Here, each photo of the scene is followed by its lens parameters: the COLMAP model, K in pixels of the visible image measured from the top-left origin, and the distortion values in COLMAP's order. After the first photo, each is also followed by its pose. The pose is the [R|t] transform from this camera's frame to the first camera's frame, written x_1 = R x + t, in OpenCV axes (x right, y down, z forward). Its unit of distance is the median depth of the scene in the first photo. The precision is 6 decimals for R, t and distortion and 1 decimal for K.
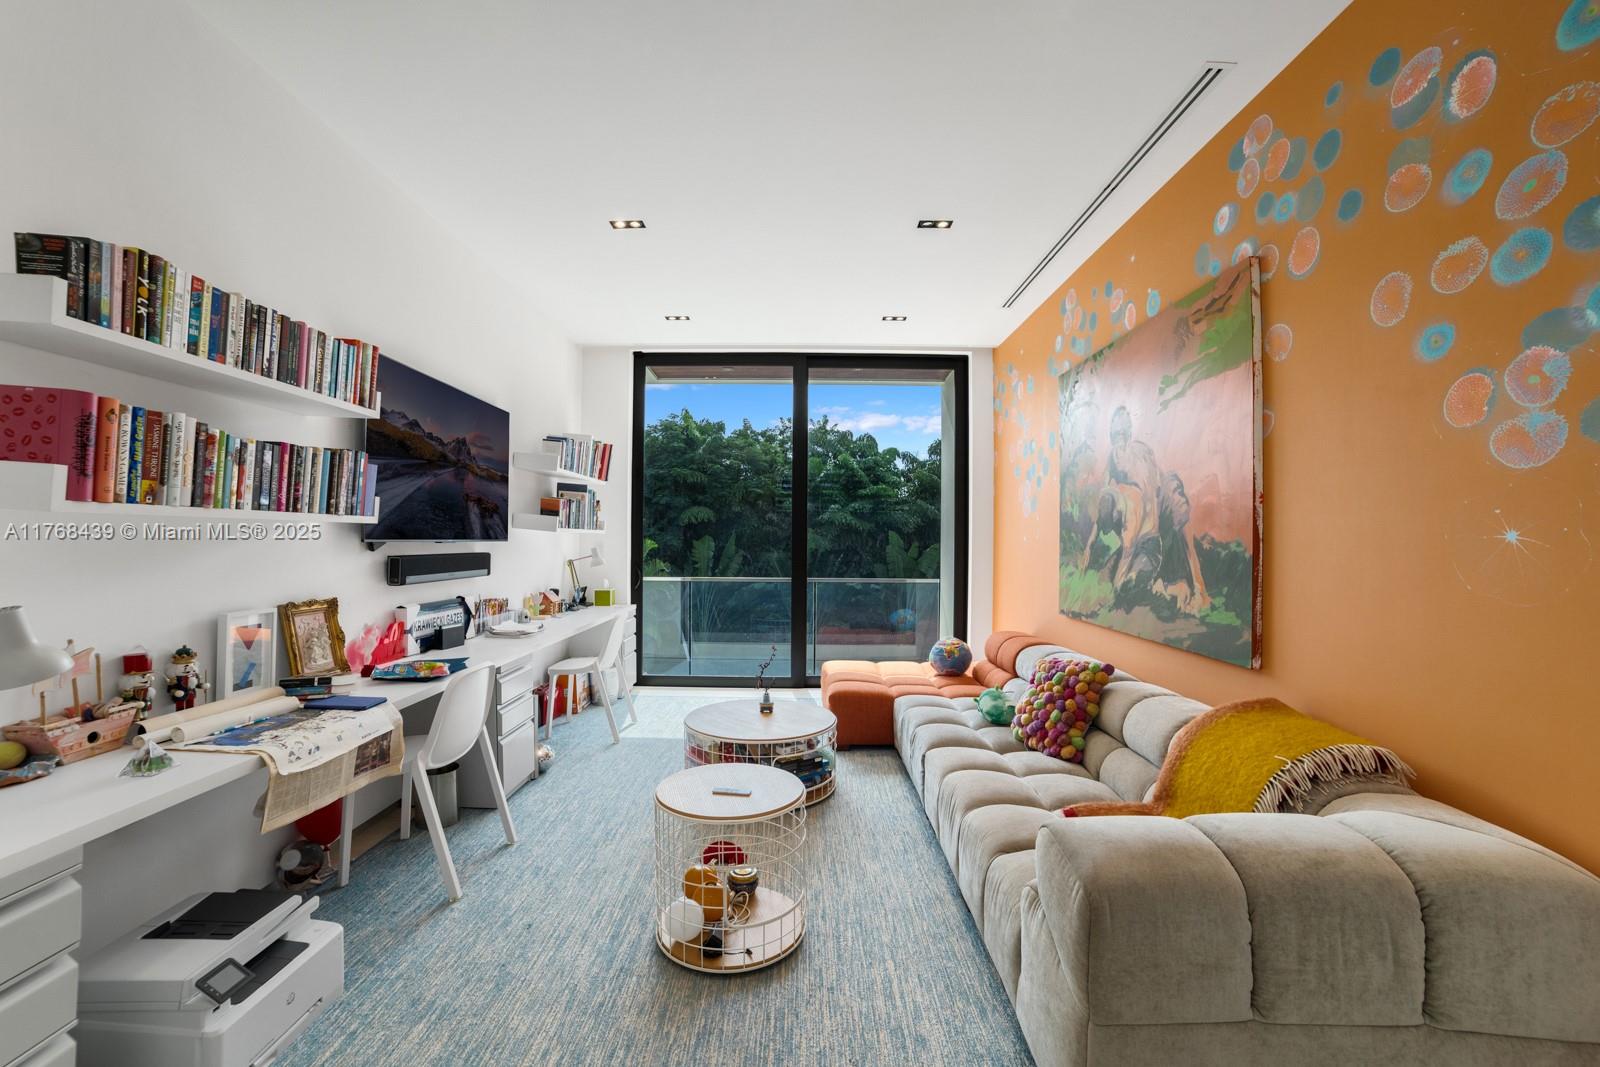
lens RADIAL K [[662.6, 0, 800.0], [0, 662.6, 533.5], [0, 0, 1]] dist [-0.102302, 0.040329]
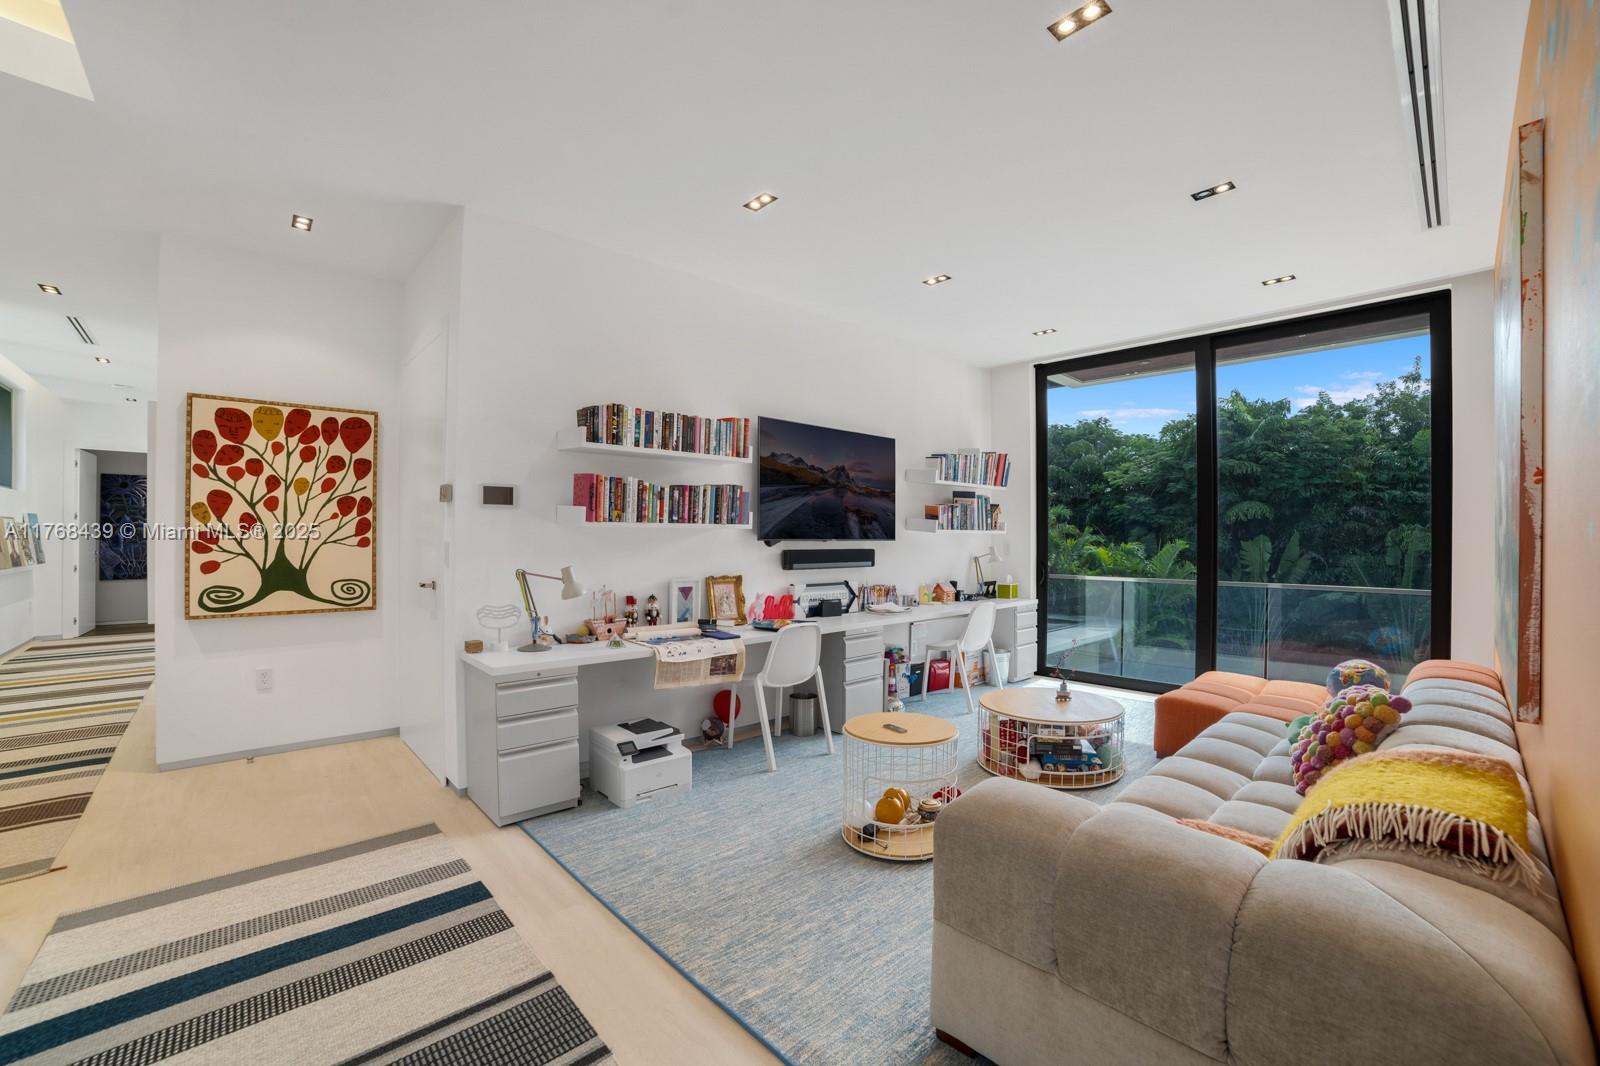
lens RADIAL K [[662.6, 0, 800.0], [0, 662.6, 533.0], [0, 0, 1]] dist [-0.102302, 0.040329]
pose [[0.679426, -0.008846, -0.733691, 0.580694], [0.007670, 0.999958, -0.004953, 0.003388], [0.733704, -0.002263, 0.679465, -0.036420]]
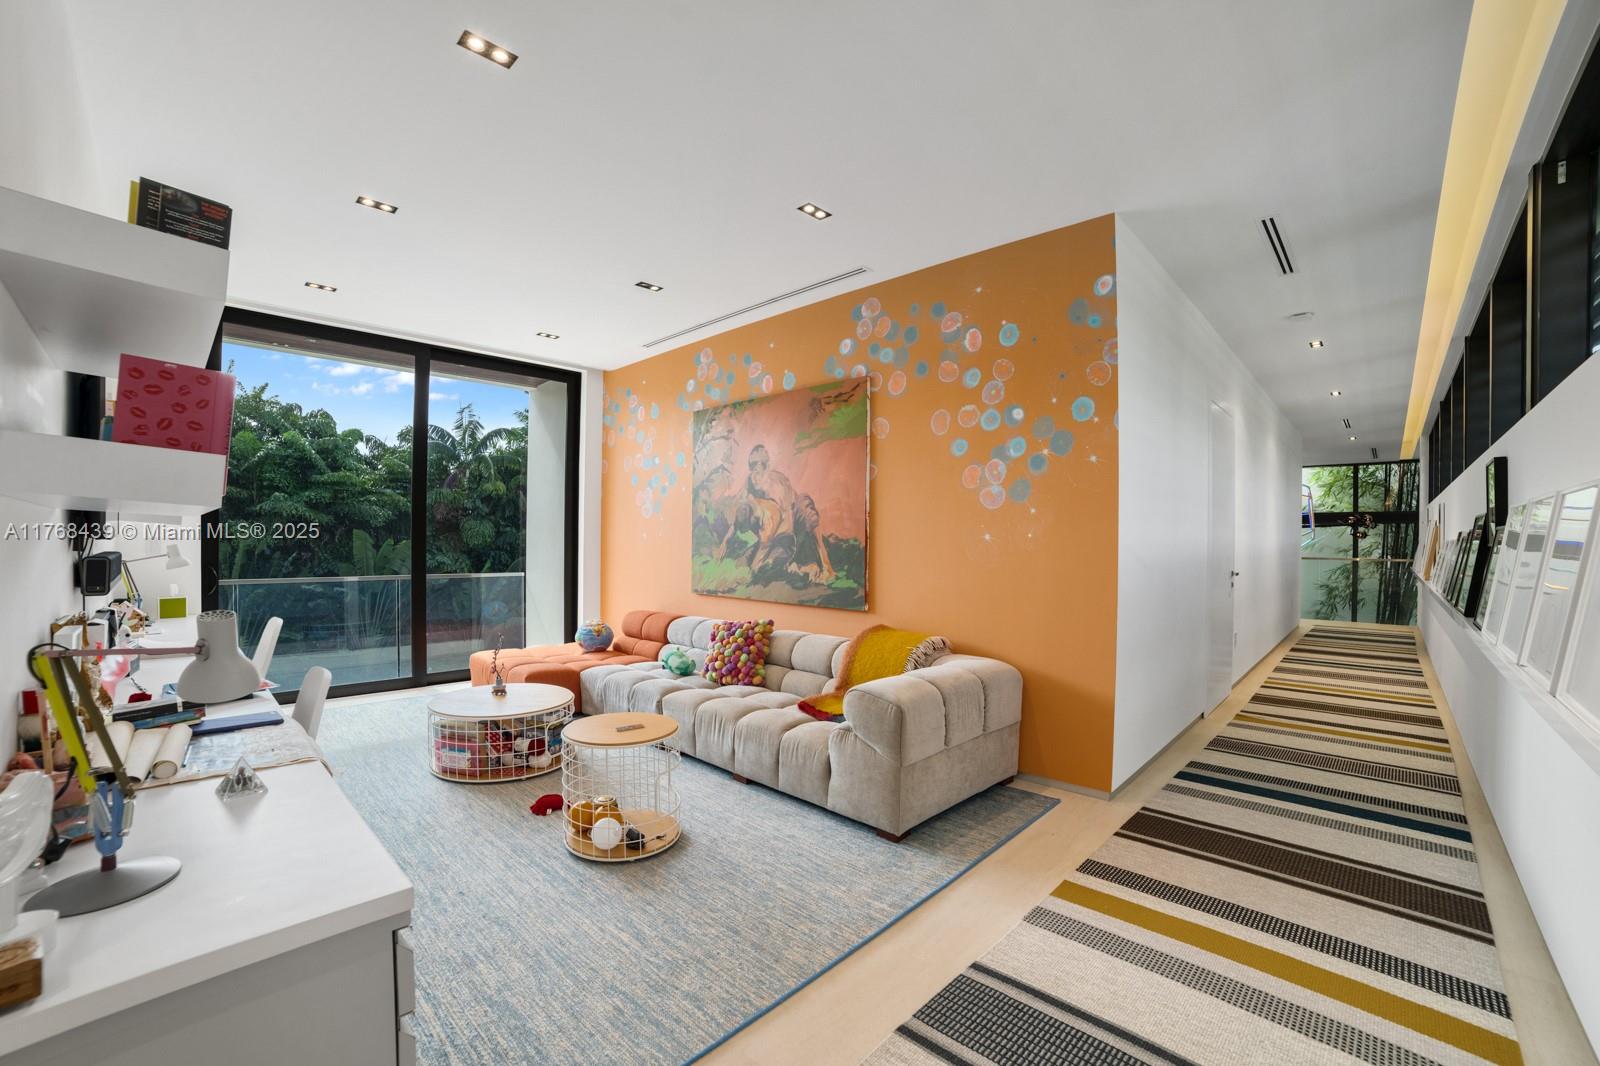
lens RADIAL K [[662.6, 0, 800.0], [0, 662.6, 533.0], [0, 0, 1]] dist [-0.102302, 0.040329]
pose [[0.694259, 0.005965, 0.719700, -0.629280], [-0.010574, 0.999942, 0.001912, -0.003802], [-0.719647, -0.008938, 0.694282, -0.124005]]
